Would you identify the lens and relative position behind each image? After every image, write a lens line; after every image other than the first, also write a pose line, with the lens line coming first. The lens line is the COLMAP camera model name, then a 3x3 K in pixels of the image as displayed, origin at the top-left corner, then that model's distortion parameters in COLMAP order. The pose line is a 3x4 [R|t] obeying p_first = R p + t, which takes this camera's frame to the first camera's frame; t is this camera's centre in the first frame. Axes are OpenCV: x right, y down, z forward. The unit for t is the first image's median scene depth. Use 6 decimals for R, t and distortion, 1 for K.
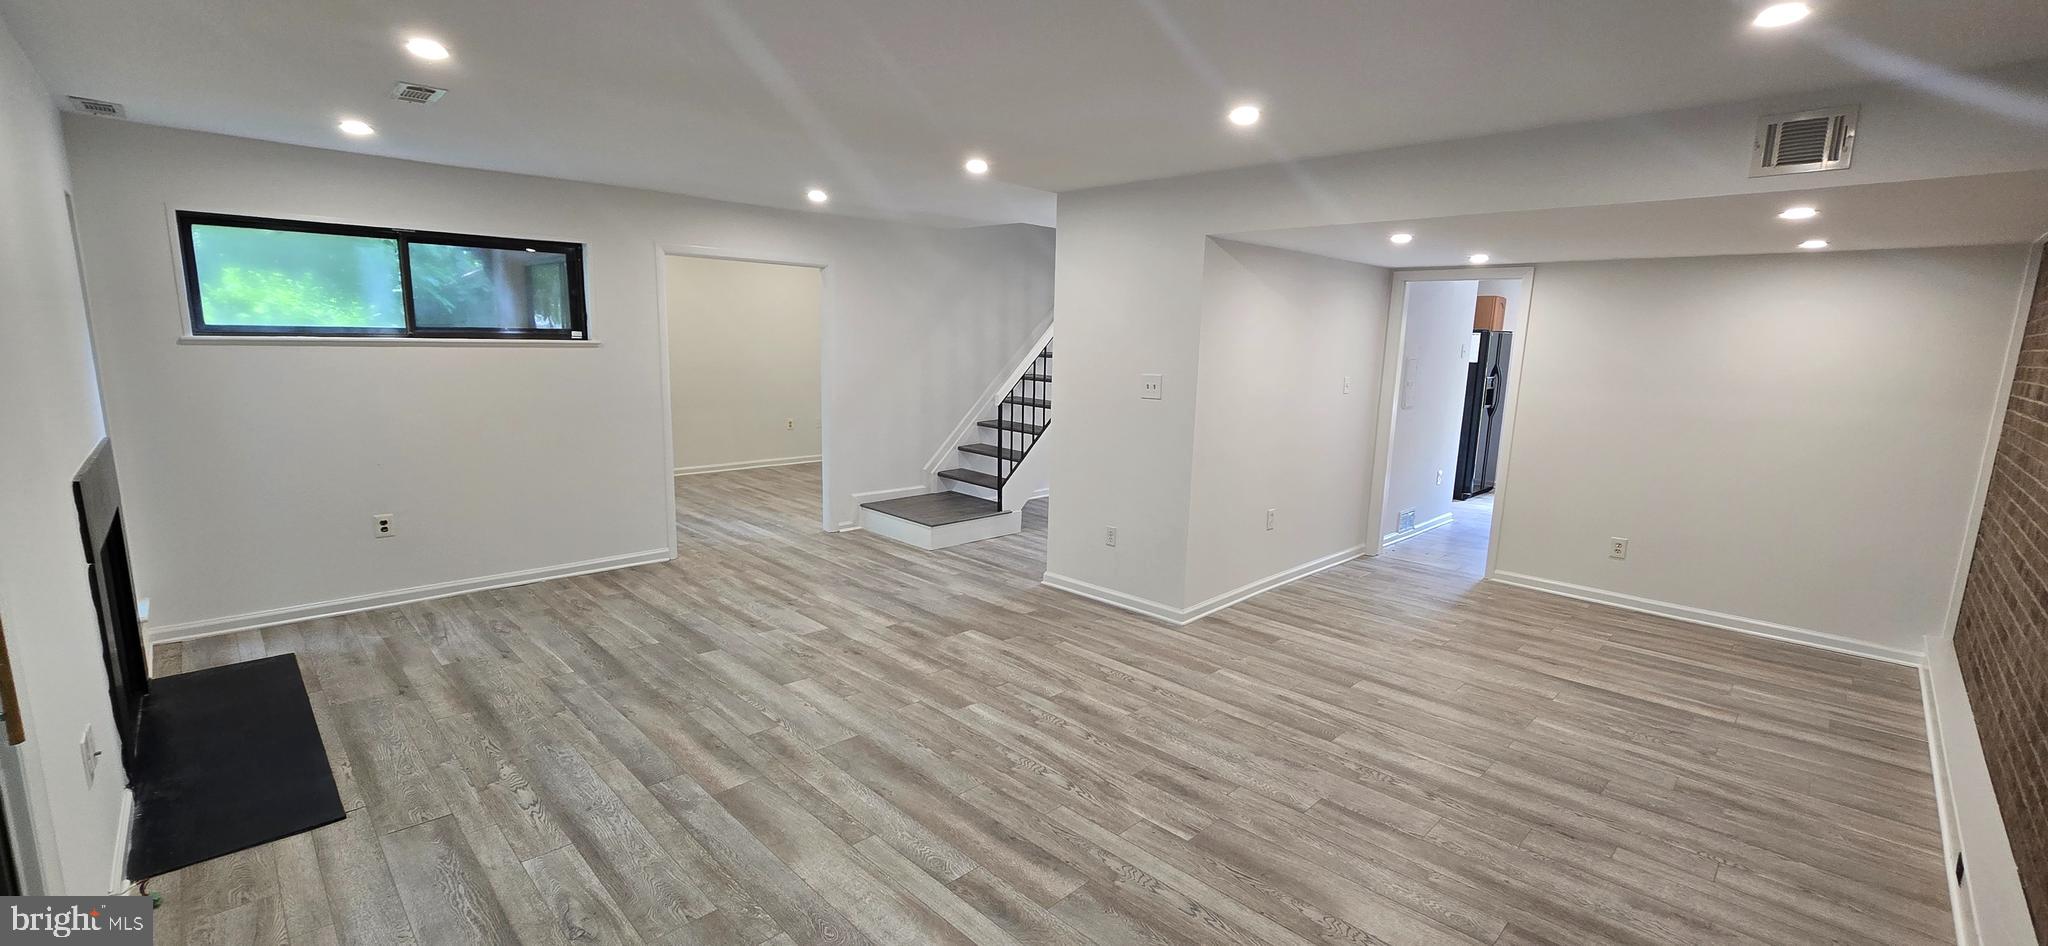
lens RADIAL K [[838.7, 0, 1015.8], [0, 838.7, 476.4], [0, 0, 1]] dist [-0.003686, -0.000242]
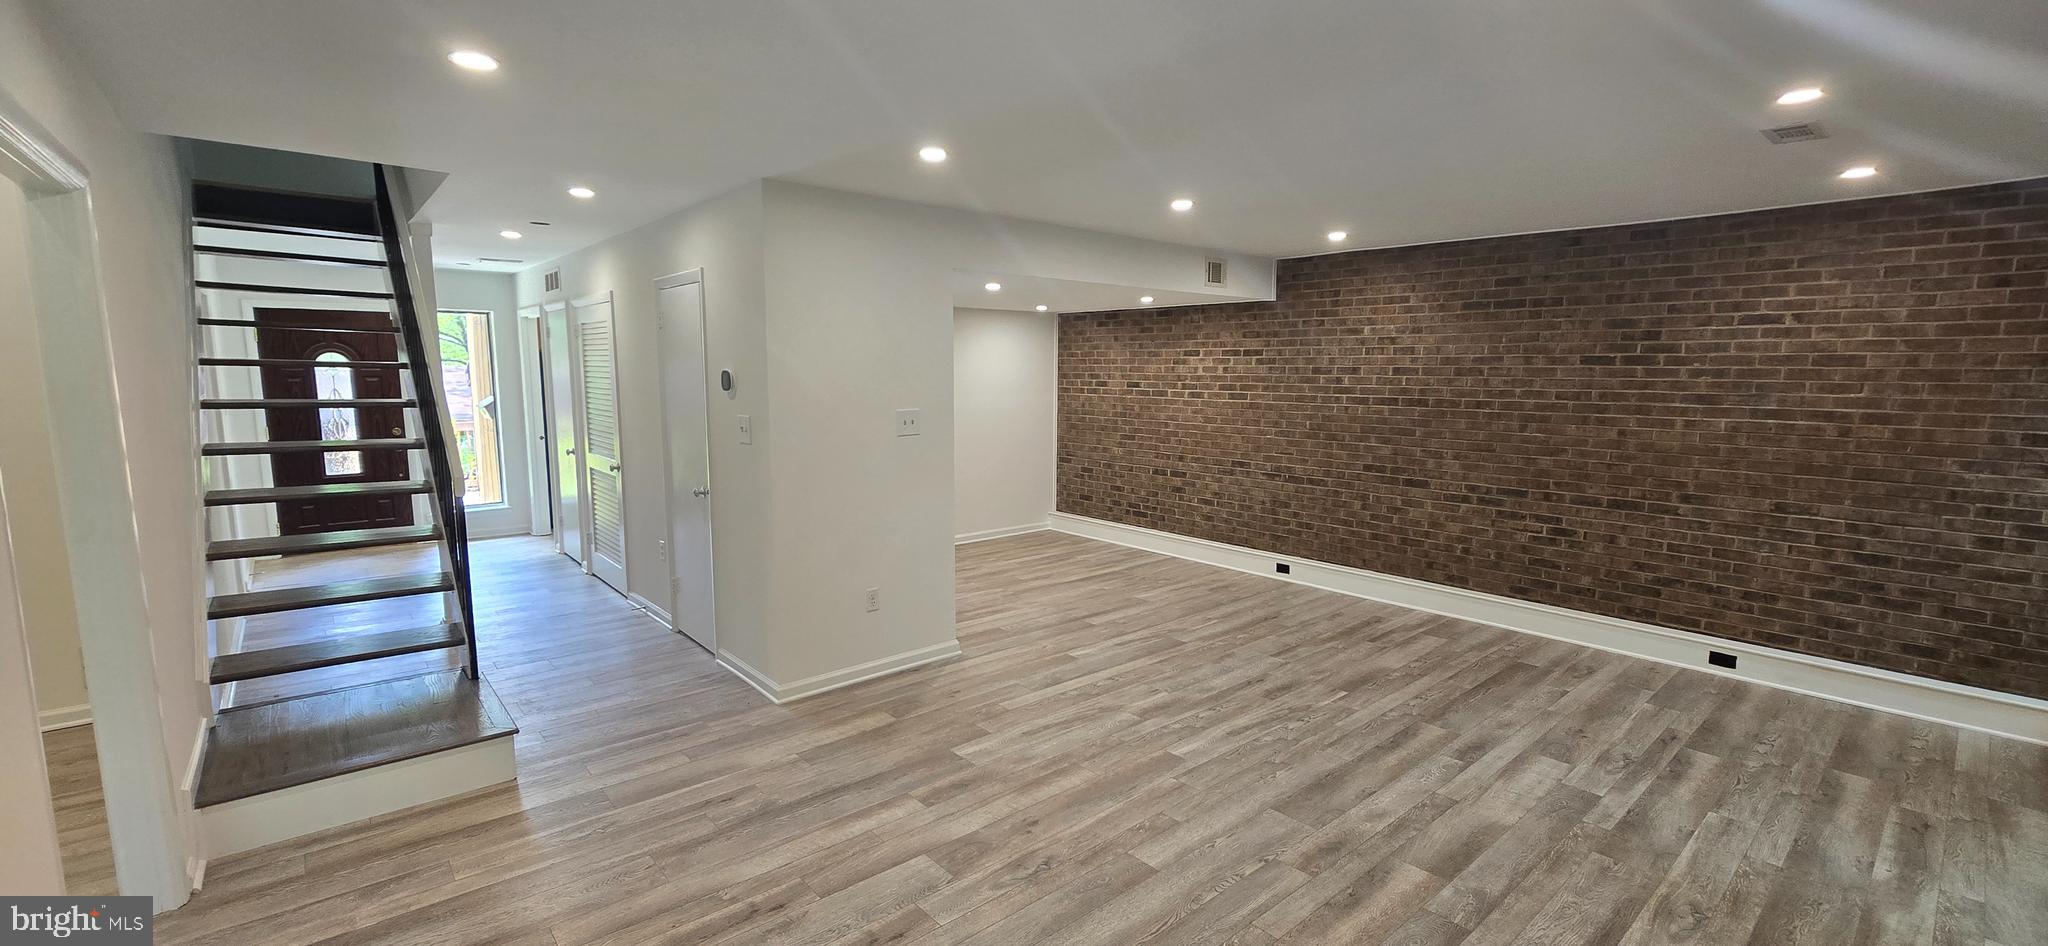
lens RADIAL K [[838.7, 0, 1021.7], [0, 838.7, 481.3], [0, 0, 1]] dist [-0.003686, -0.000242]
pose [[0.065911, -0.157573, 0.985305, -0.944786], [0.160895, 0.976209, 0.145356, -0.198339], [-0.984768, 0.148950, 0.089696, 1.008810]]
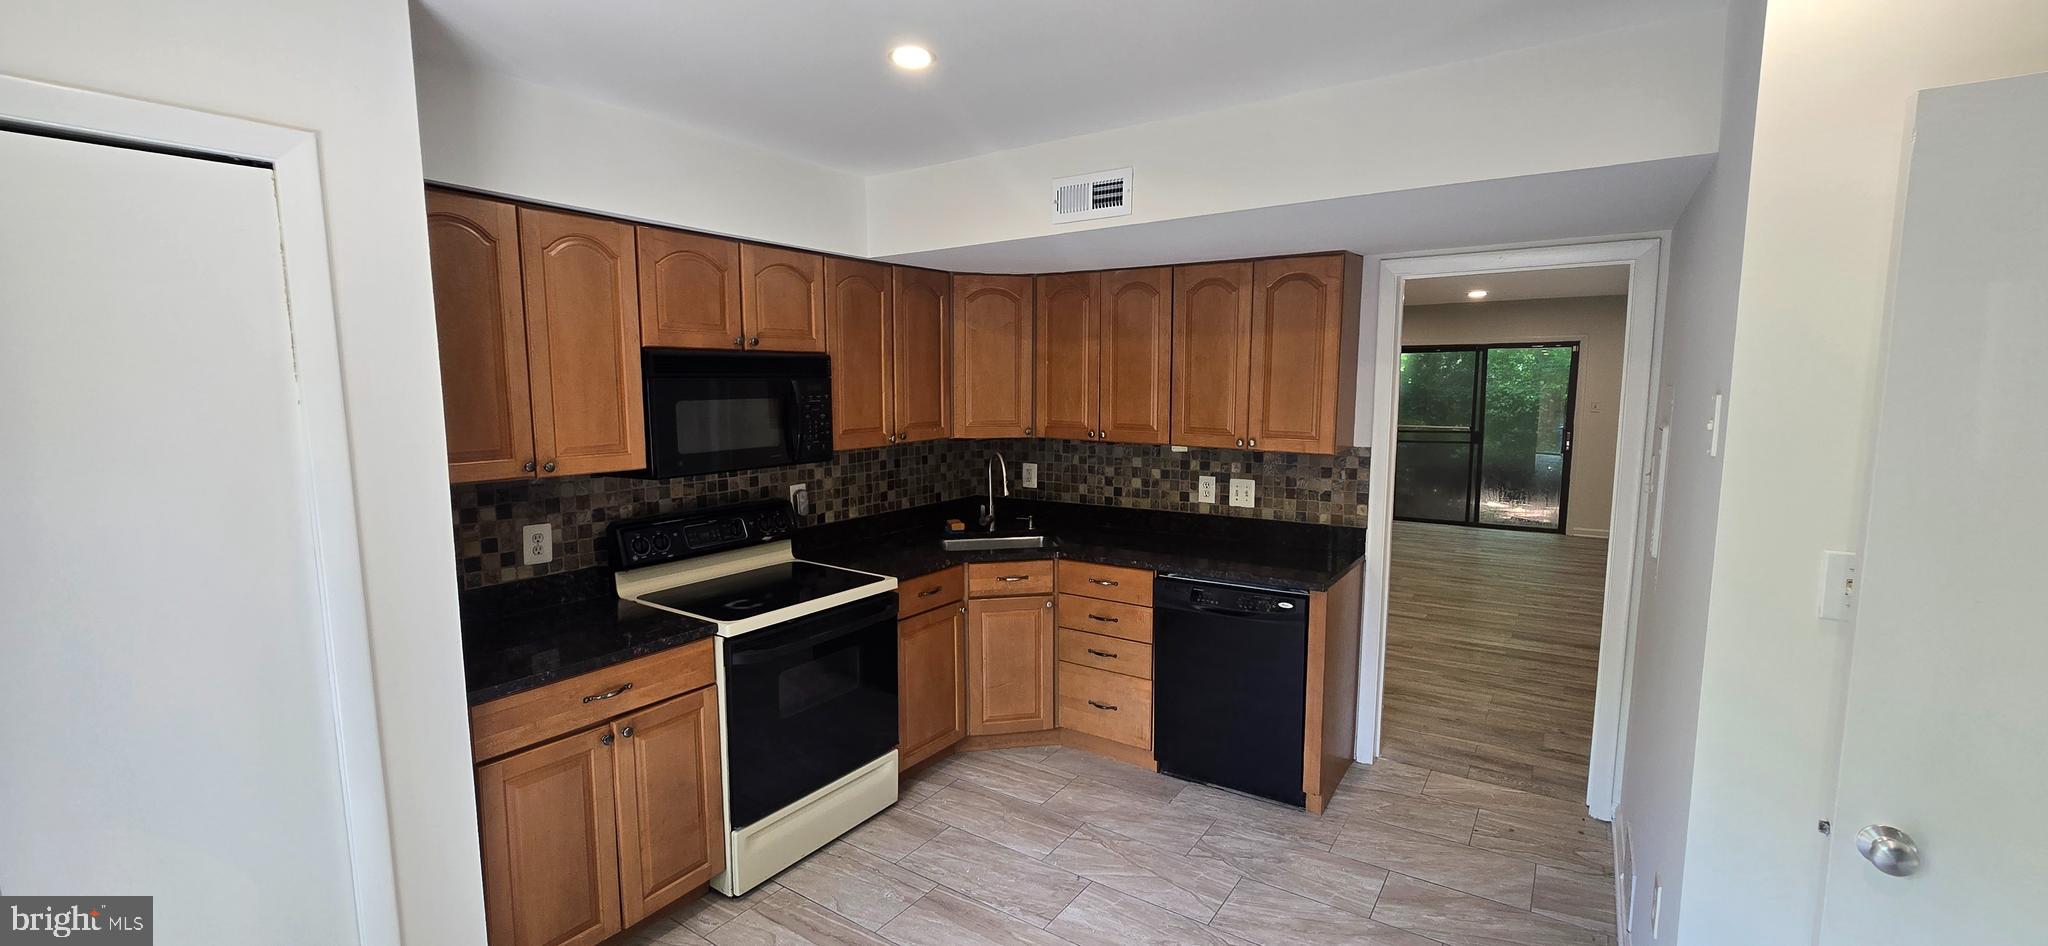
lens RADIAL K [[838.7, 0, 1012.5], [0, 838.7, 480.1], [0, 0, 1]] dist [-0.003686, -0.000242]
pose [[-0.981085, -0.001654, -0.193569, 1.470426], [-0.055130, 0.960940, 0.271209, -0.351838], [0.185560, 0.276751, -0.942856, 2.296955]]
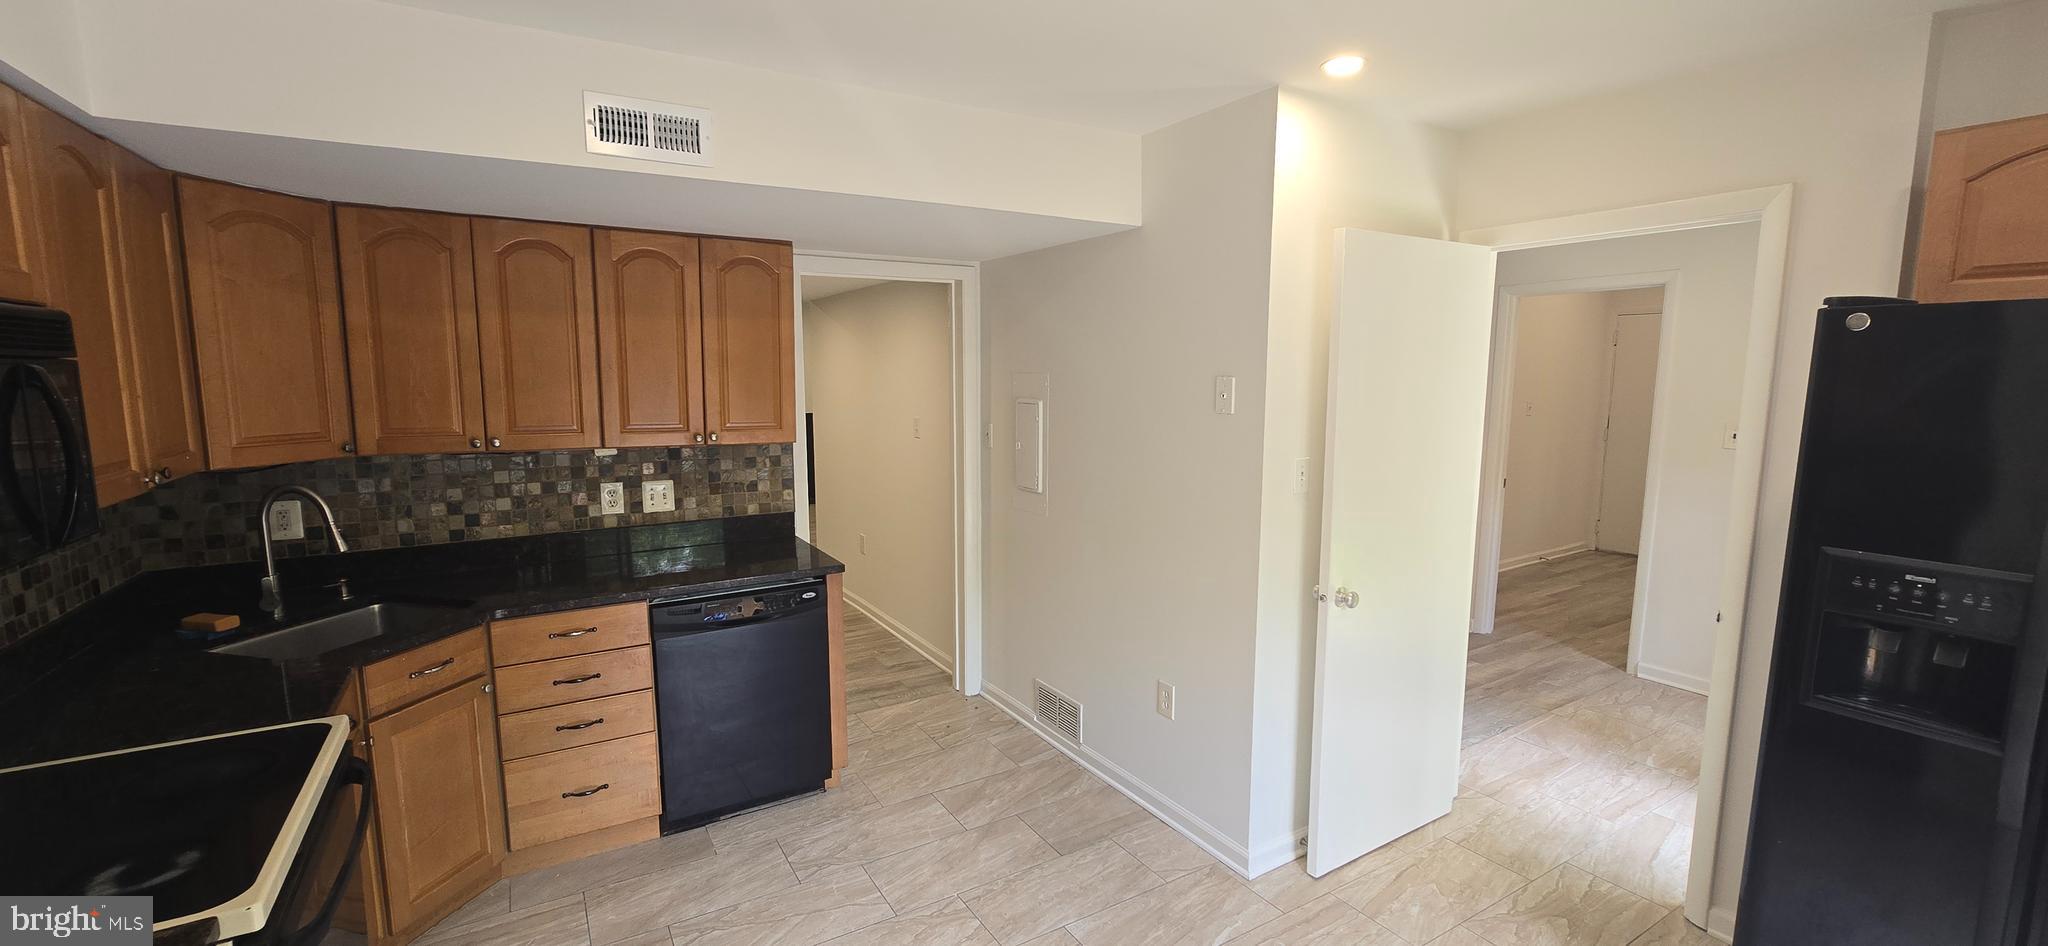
lens RADIAL K [[838.7, 0, 1013.5], [0, 838.7, 480.9], [0, 0, 1]] dist [-0.003686, -0.000242]
pose [[-0.227364, 0.099991, -0.968663, 1.776767], [-0.165954, 0.976185, 0.139720, -0.283825], [0.959565, 0.192521, -0.205355, 1.953220]]
